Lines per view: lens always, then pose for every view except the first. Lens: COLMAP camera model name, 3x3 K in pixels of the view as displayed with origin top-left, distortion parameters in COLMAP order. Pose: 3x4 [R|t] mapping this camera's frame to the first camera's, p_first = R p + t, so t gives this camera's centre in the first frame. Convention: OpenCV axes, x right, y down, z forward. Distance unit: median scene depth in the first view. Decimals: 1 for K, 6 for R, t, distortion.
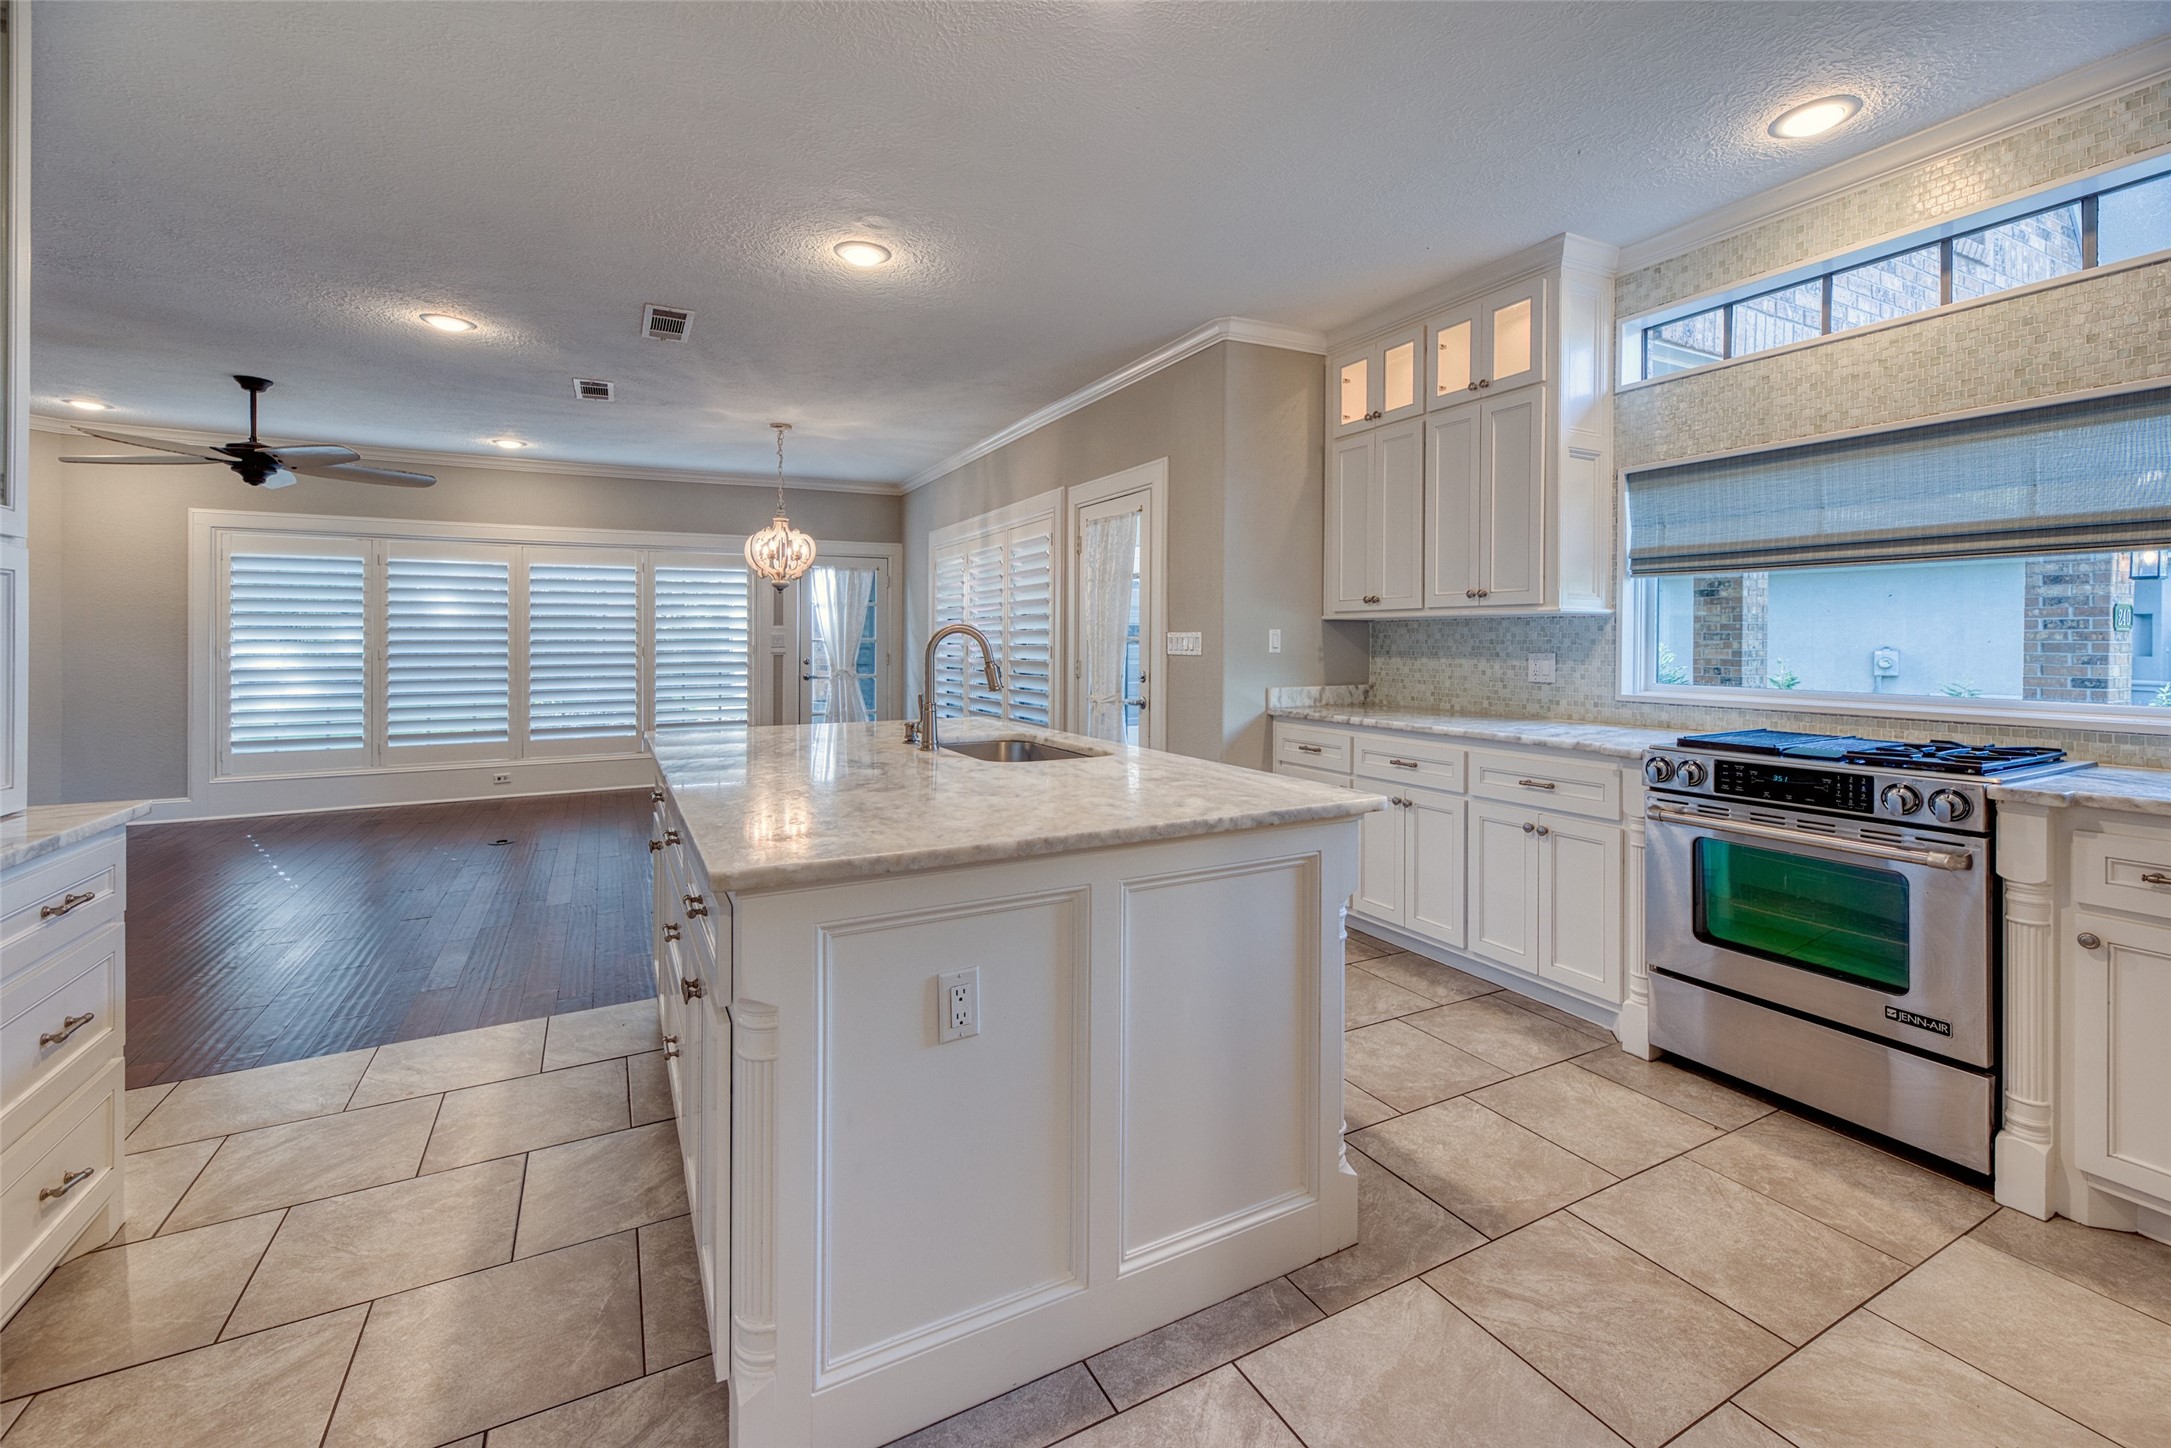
lens RADIAL K [[898.6, 0, 1083.3], [0, 898.6, 642.5], [0, 0, 1]] dist [0.007852, -0.000367]
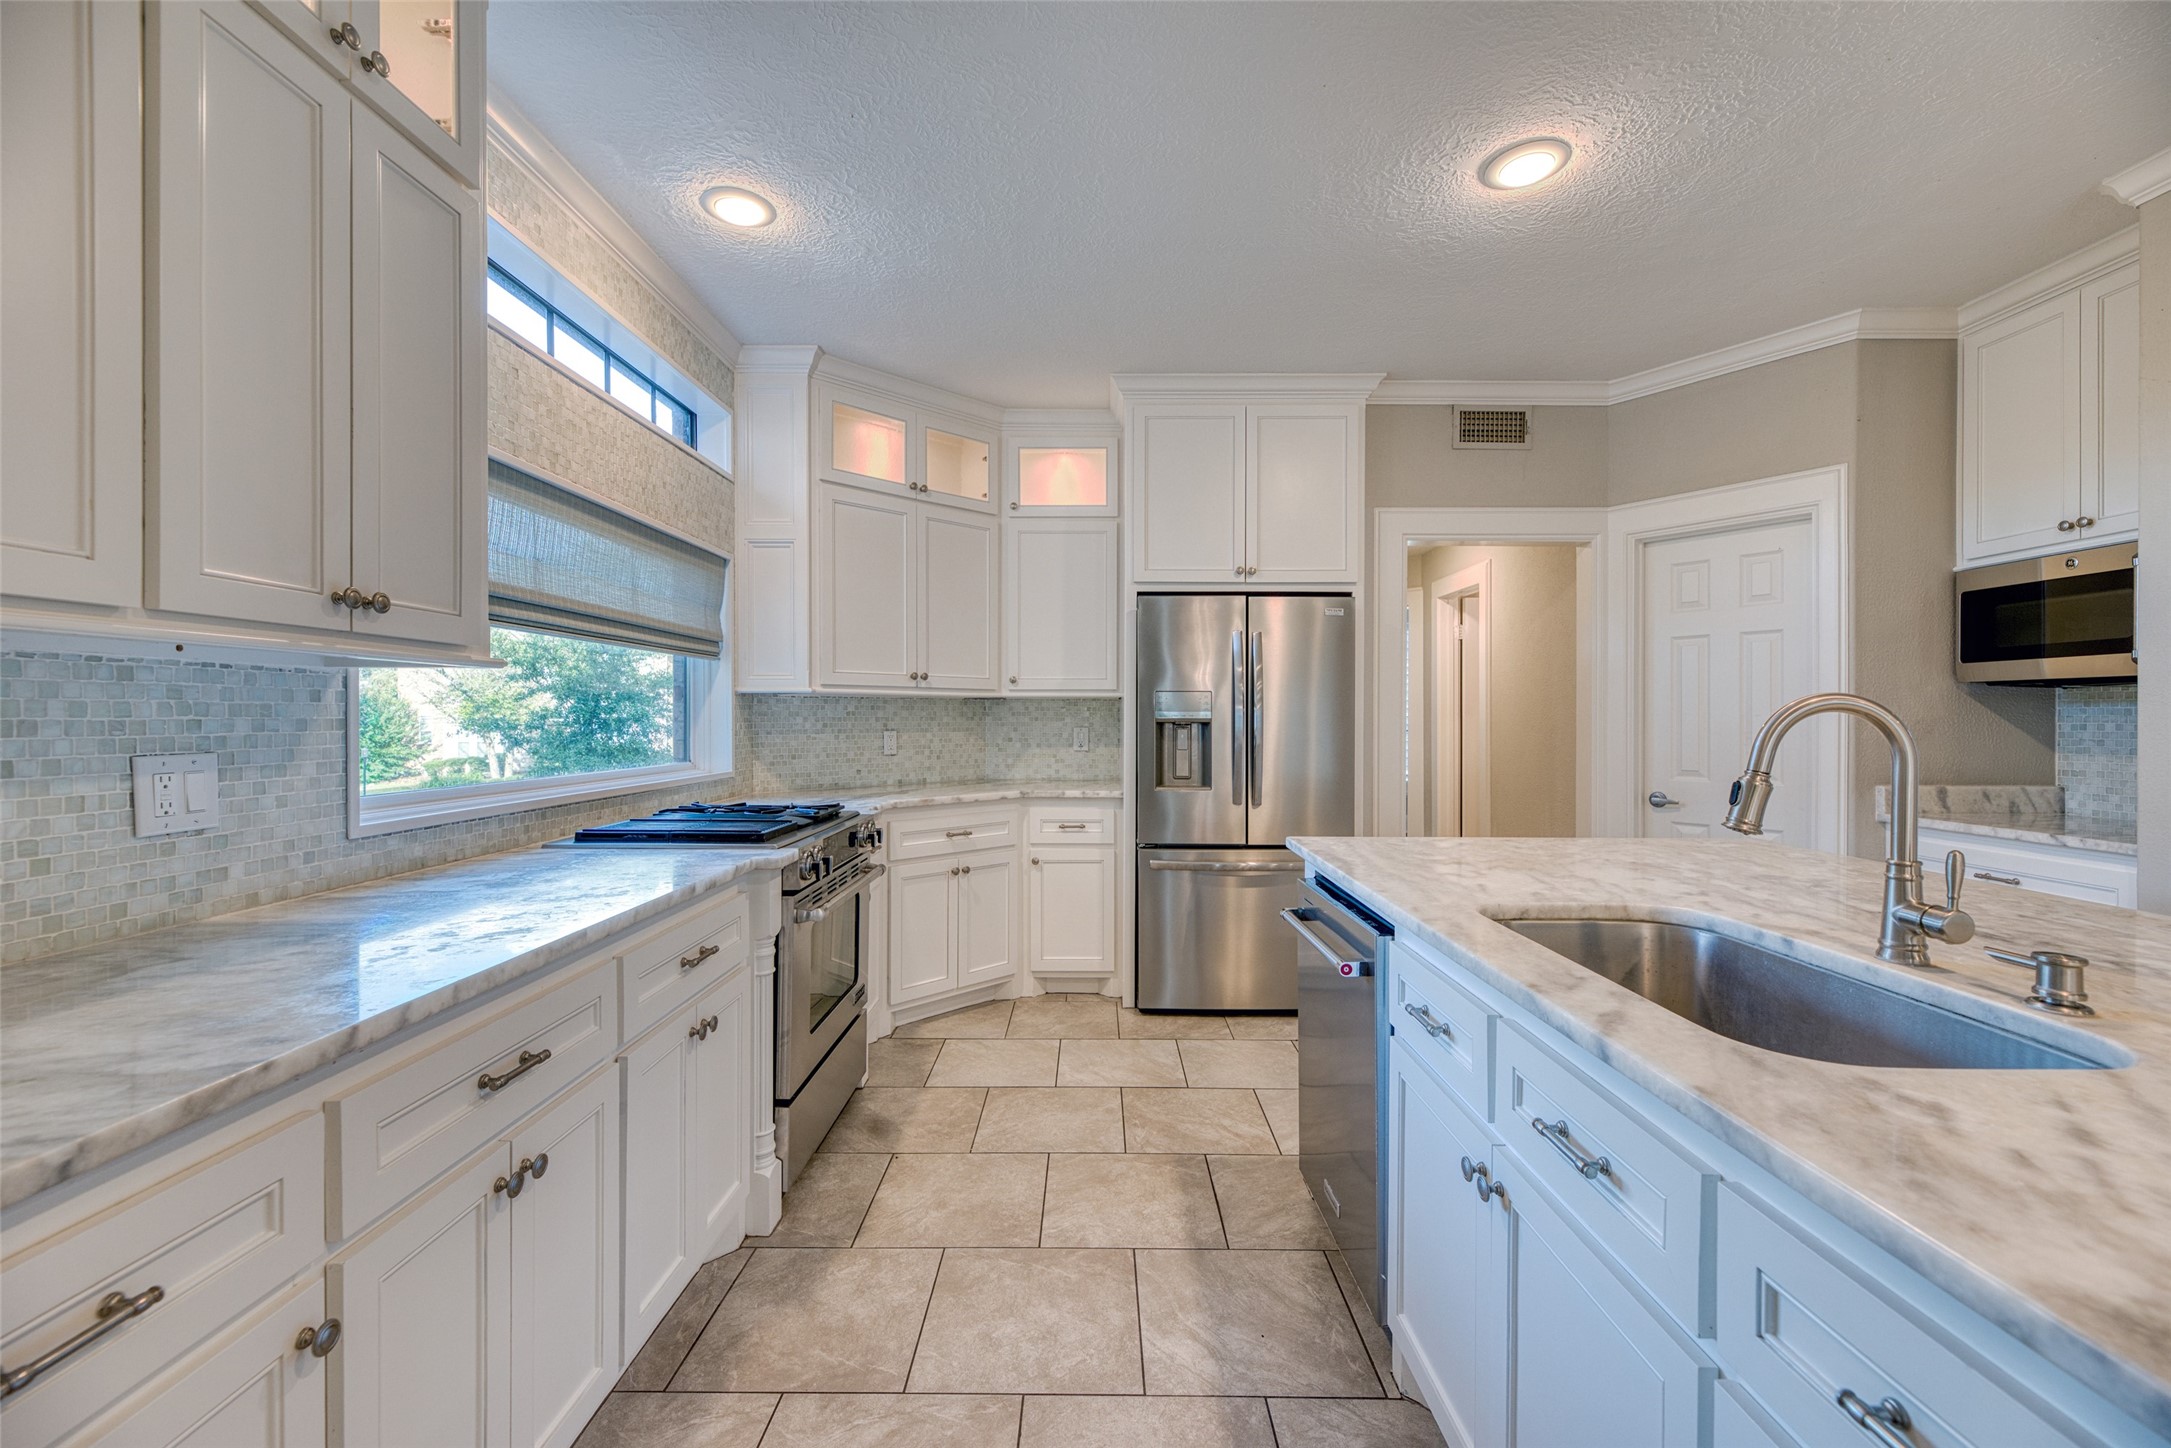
lens RADIAL K [[898.6, 0, 1089.1], [0, 898.6, 715.7], [0, 0, 1]] dist [0.007852, -0.000367]
pose [[-0.887170, -0.002770, 0.461434, -0.011380], [-0.001743, 0.999995, 0.002653, -0.006204], [-0.461439, 0.001549, -0.887171, 1.068378]]
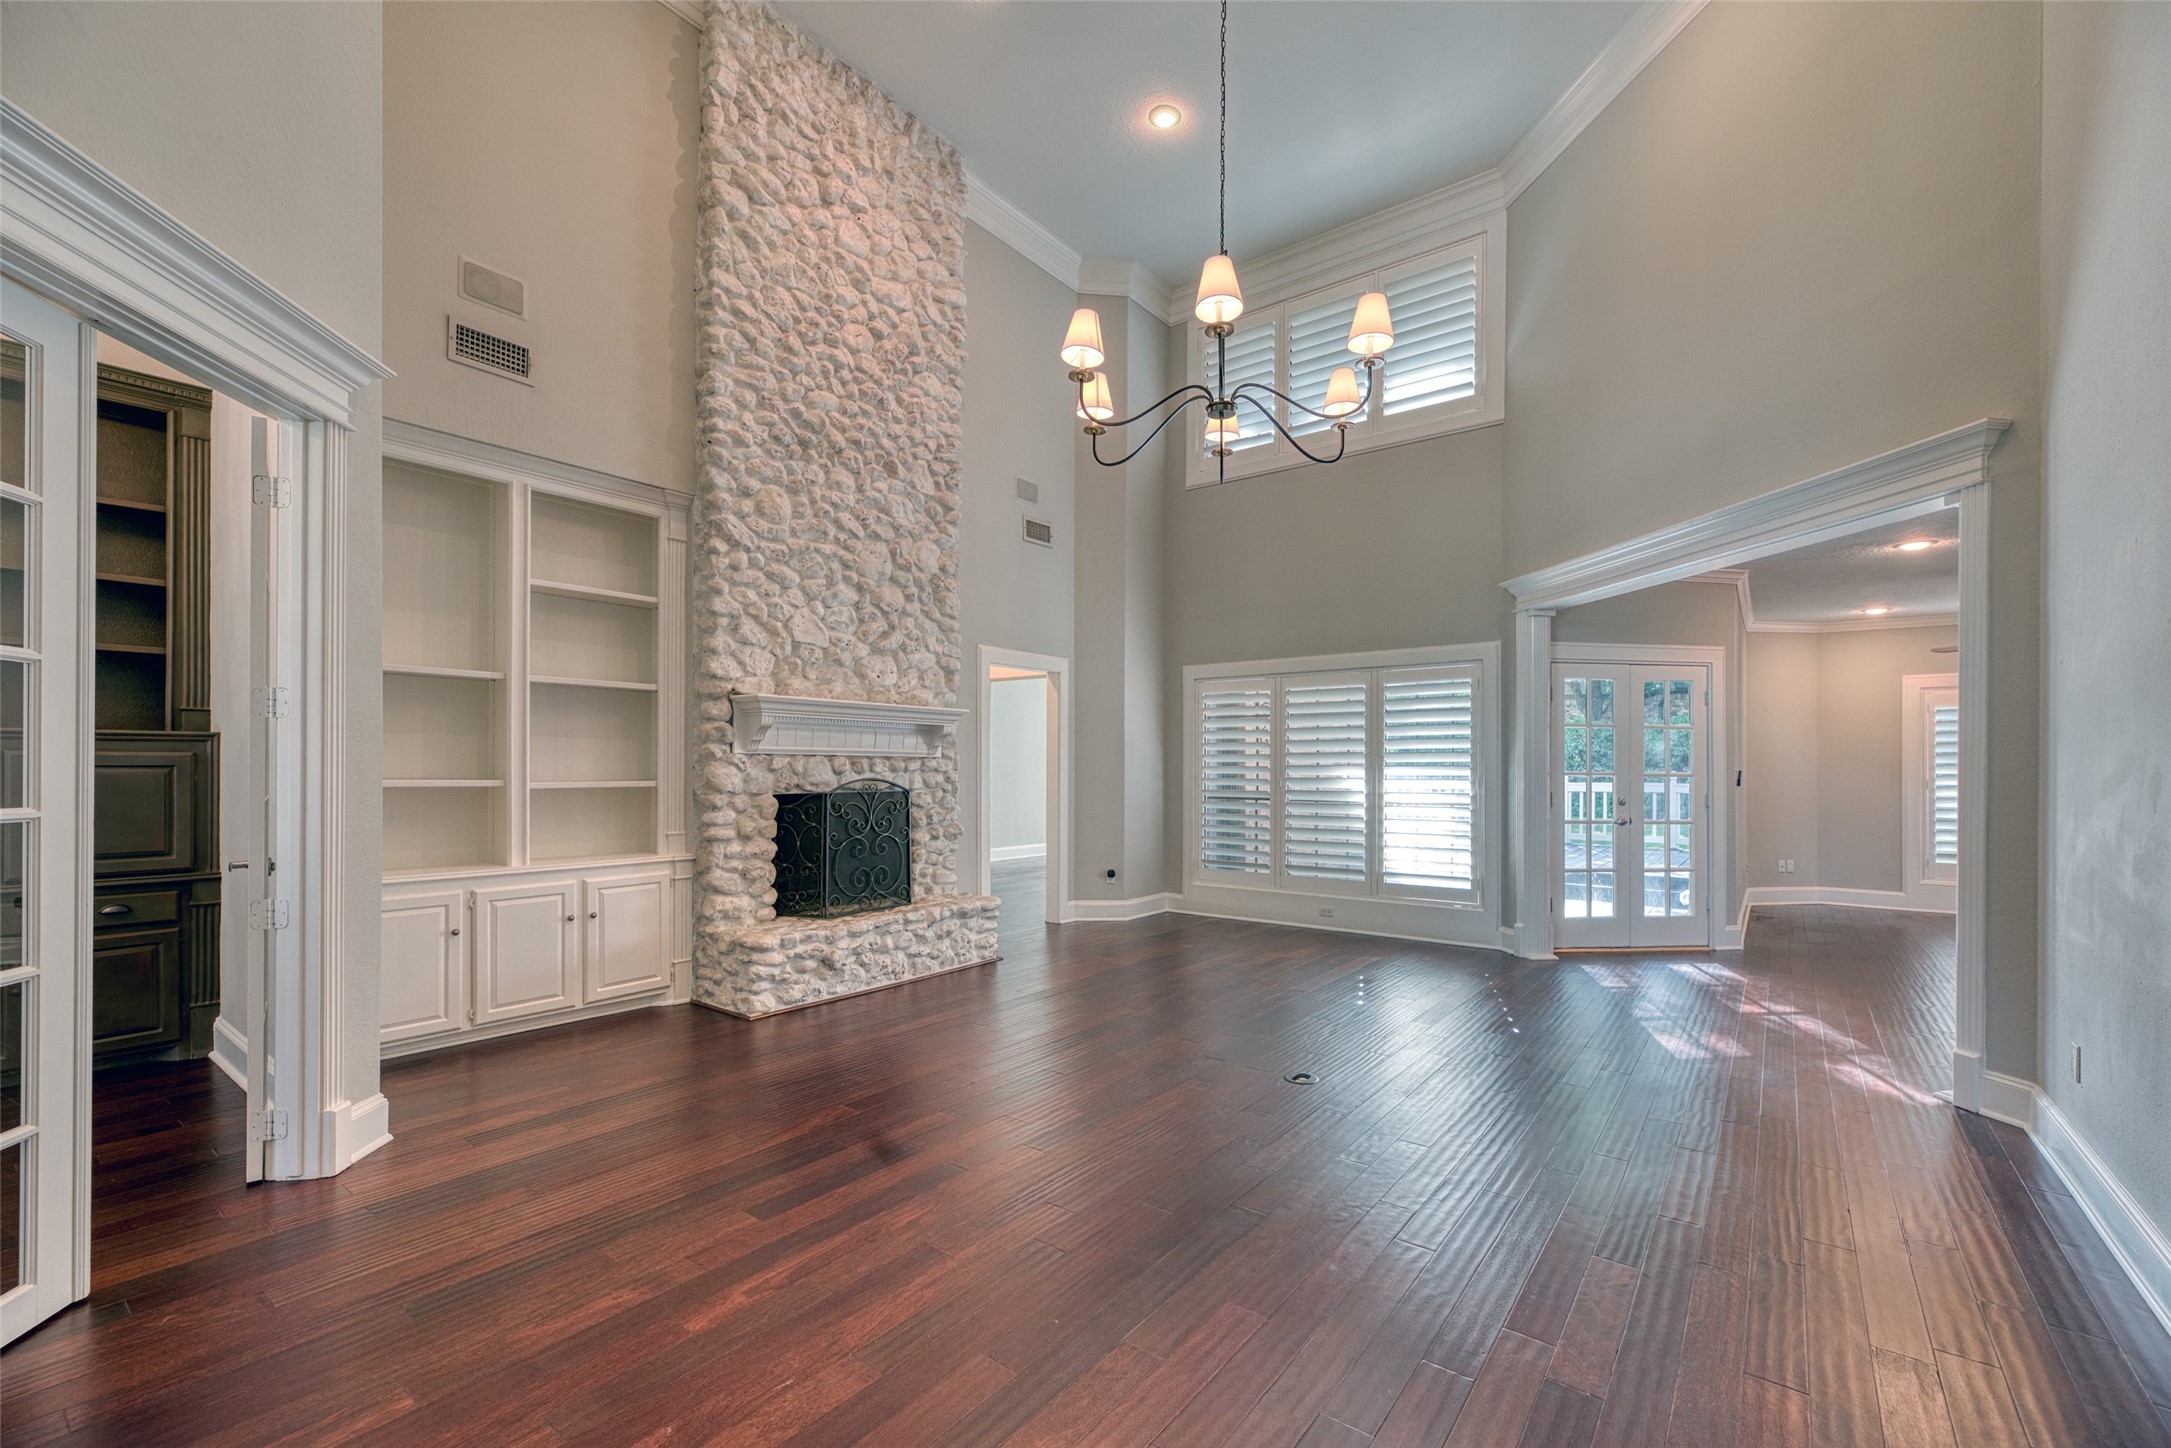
lens RADIAL K [[898.6, 0, 1138.2], [0, 898.6, 778.9], [0, 0, 1]] dist [0.007852, -0.000367]
pose [[0.443033, 0.007639, -0.896473, -0.463673], [-0.007061, 0.999962, 0.005032, 0.008190], [0.896478, 0.004101, 0.443070, -0.940687]]
